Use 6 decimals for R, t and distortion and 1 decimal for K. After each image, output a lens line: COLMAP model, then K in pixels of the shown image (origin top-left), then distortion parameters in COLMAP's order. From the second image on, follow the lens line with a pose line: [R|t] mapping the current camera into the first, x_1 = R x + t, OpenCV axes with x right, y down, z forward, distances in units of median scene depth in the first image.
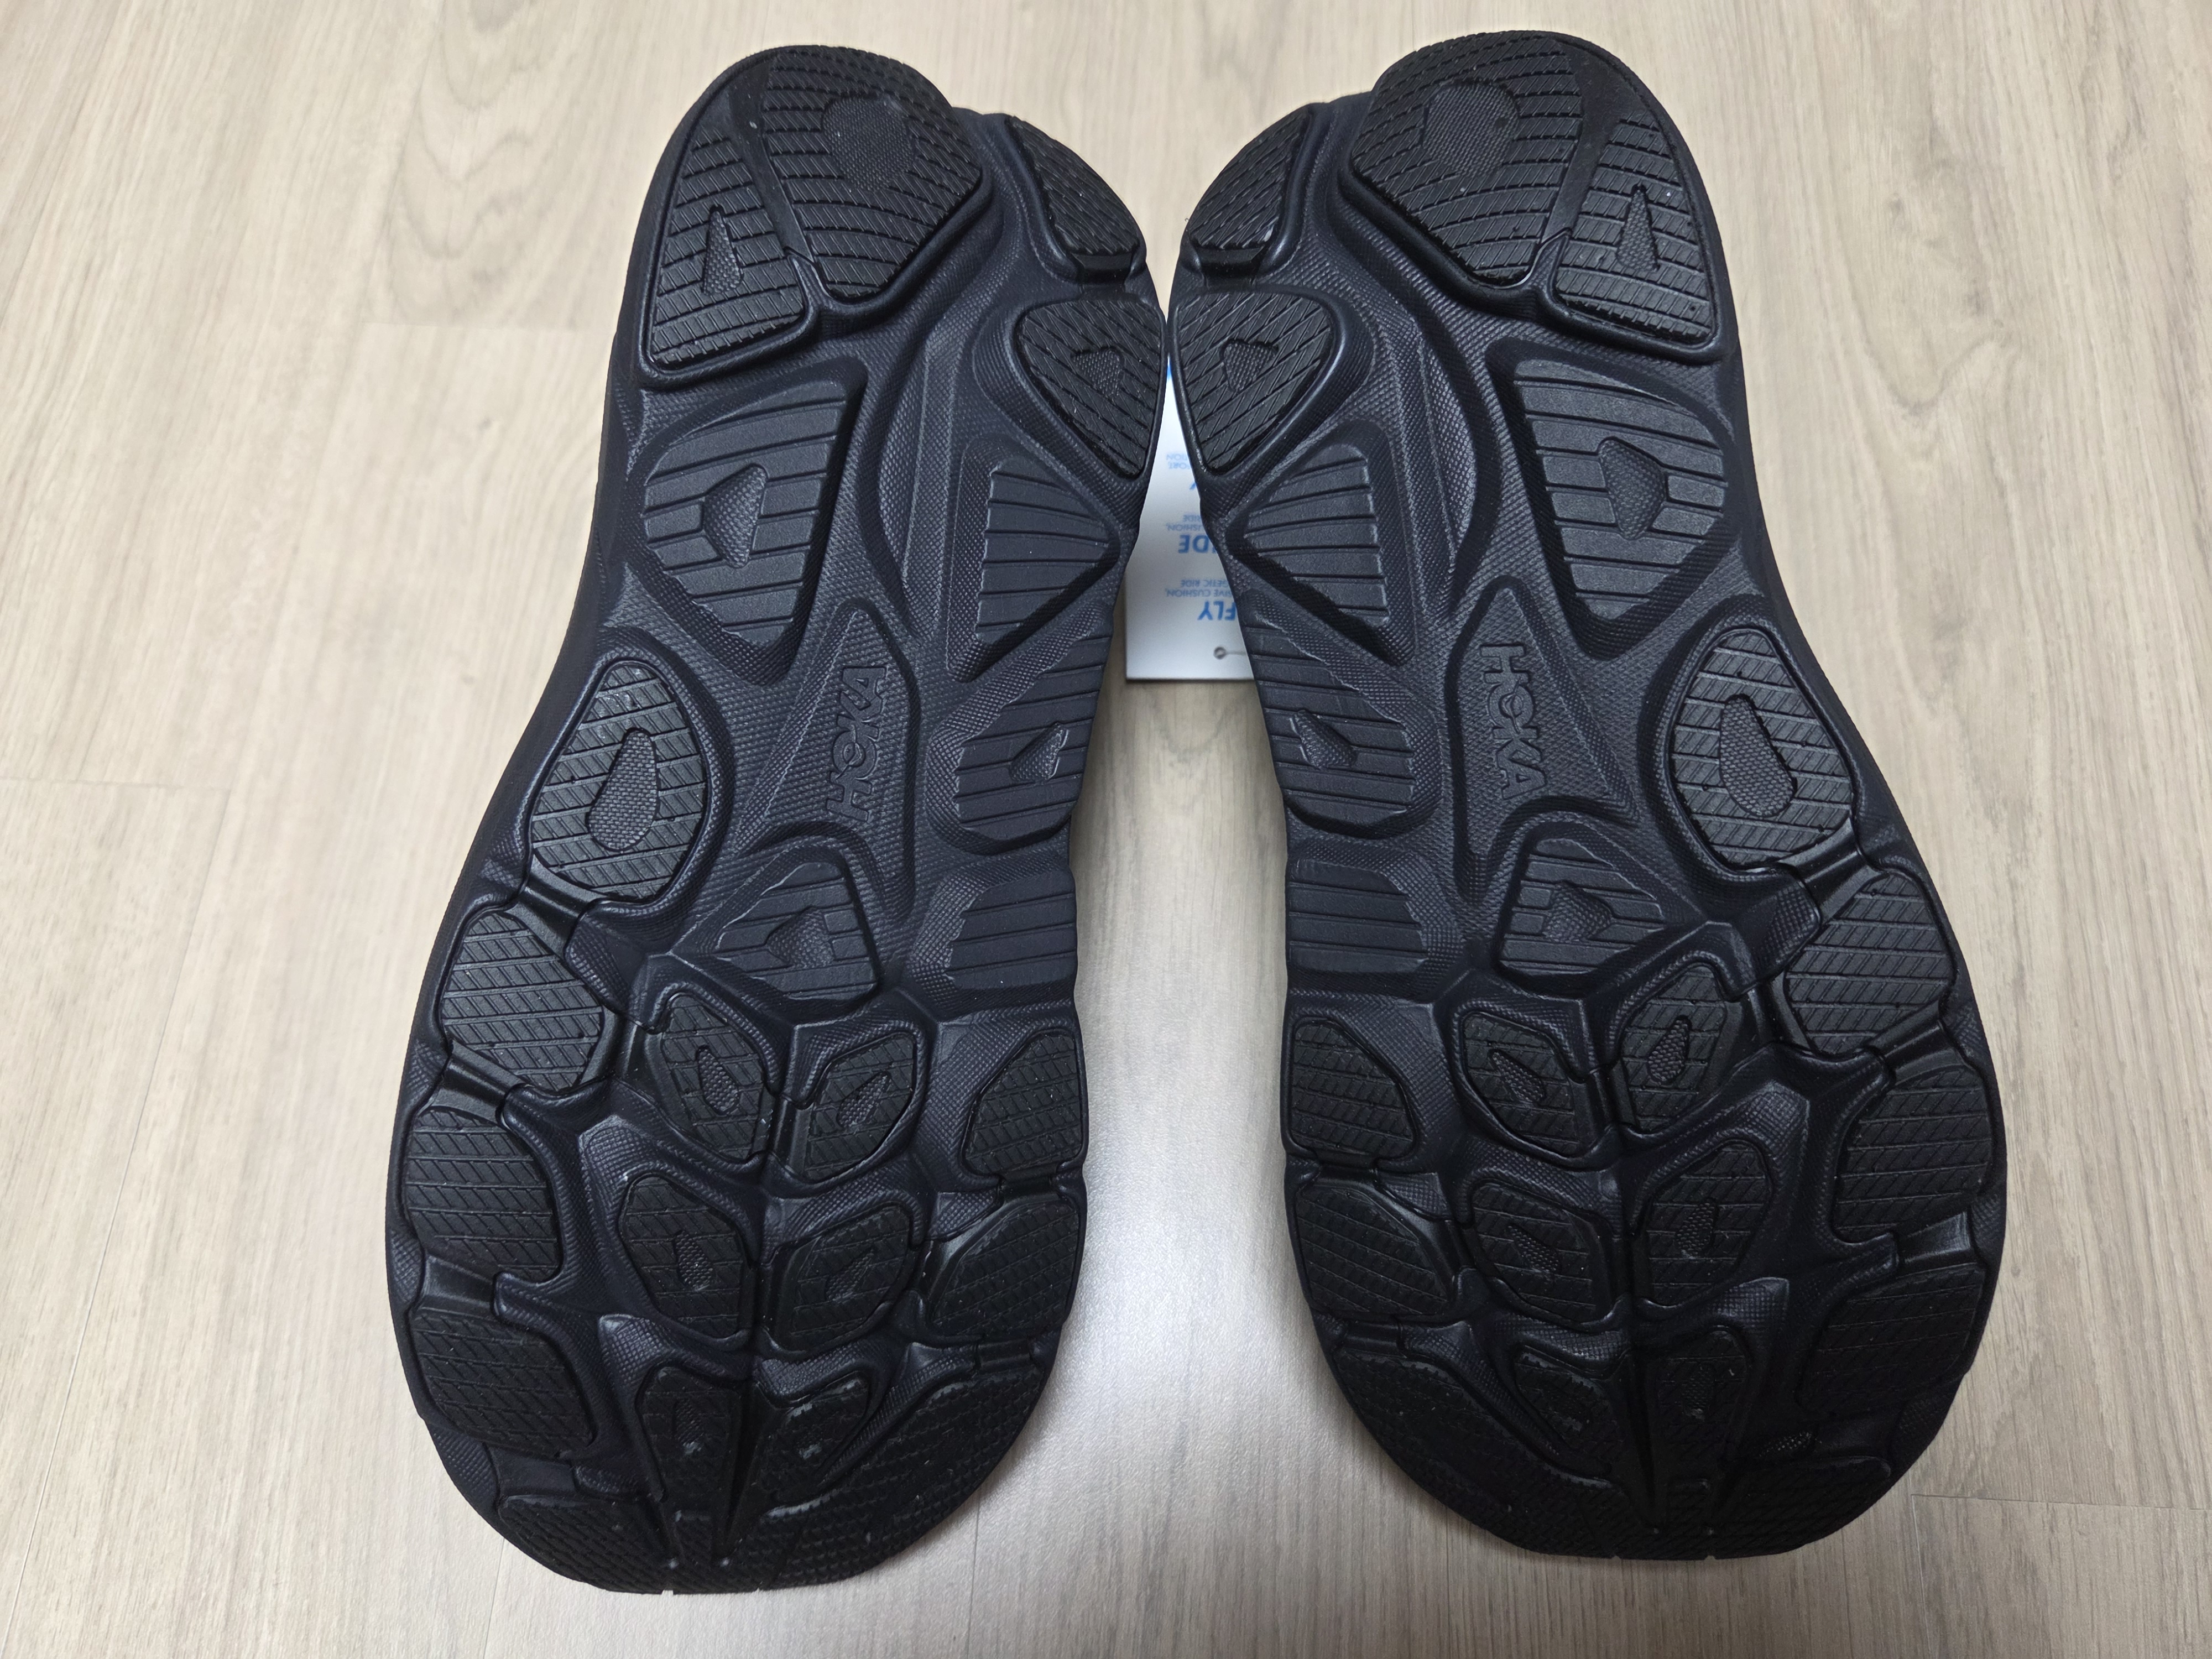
lens RADIAL K [[1584.7, 0, 1068.0], [0, 1584.7, 843.9], [0, 0, 1]] dist [0.035045, -0.051792]
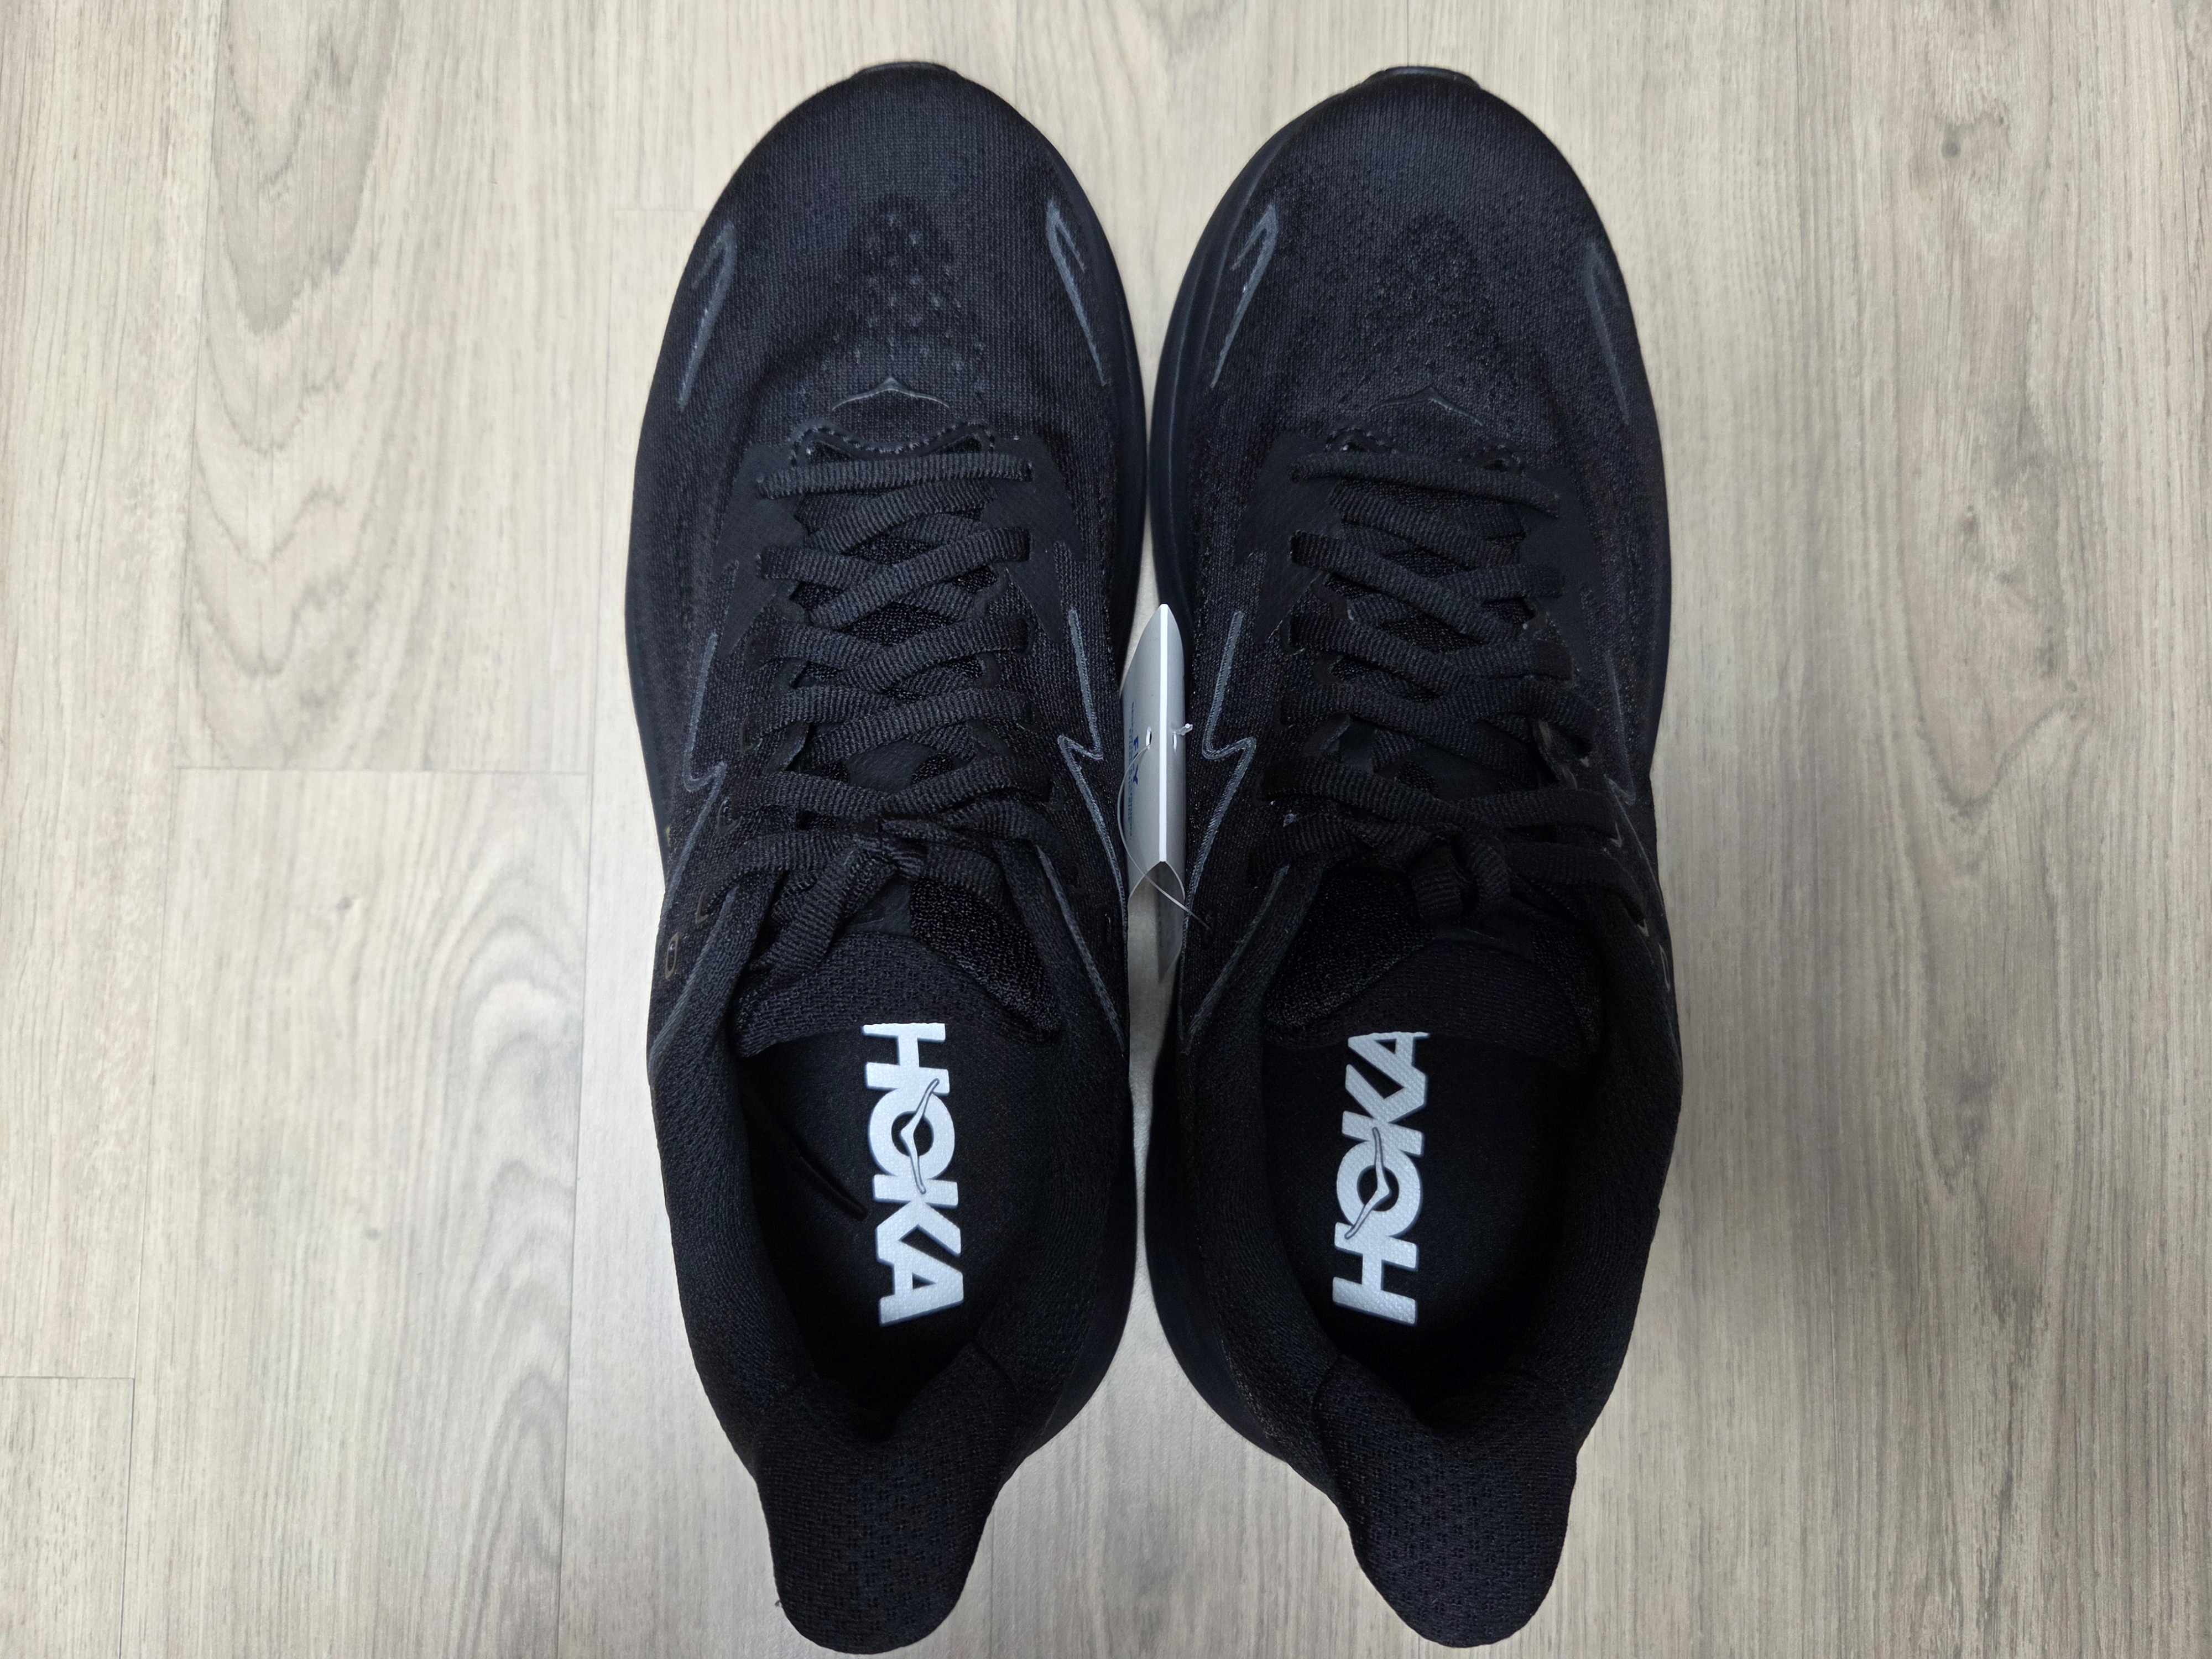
lens RADIAL K [[1584.7, 0, 1093.8], [0, 1584.7, 814.5], [0, 0, 1]] dist [0.035045, -0.051792]
pose [[0.998595, -0.048750, 0.020787, 0.028354], [0.041171, 0.960581, 0.274934, -0.546187], [-0.033371, -0.273691, 0.961238, 0.165696]]
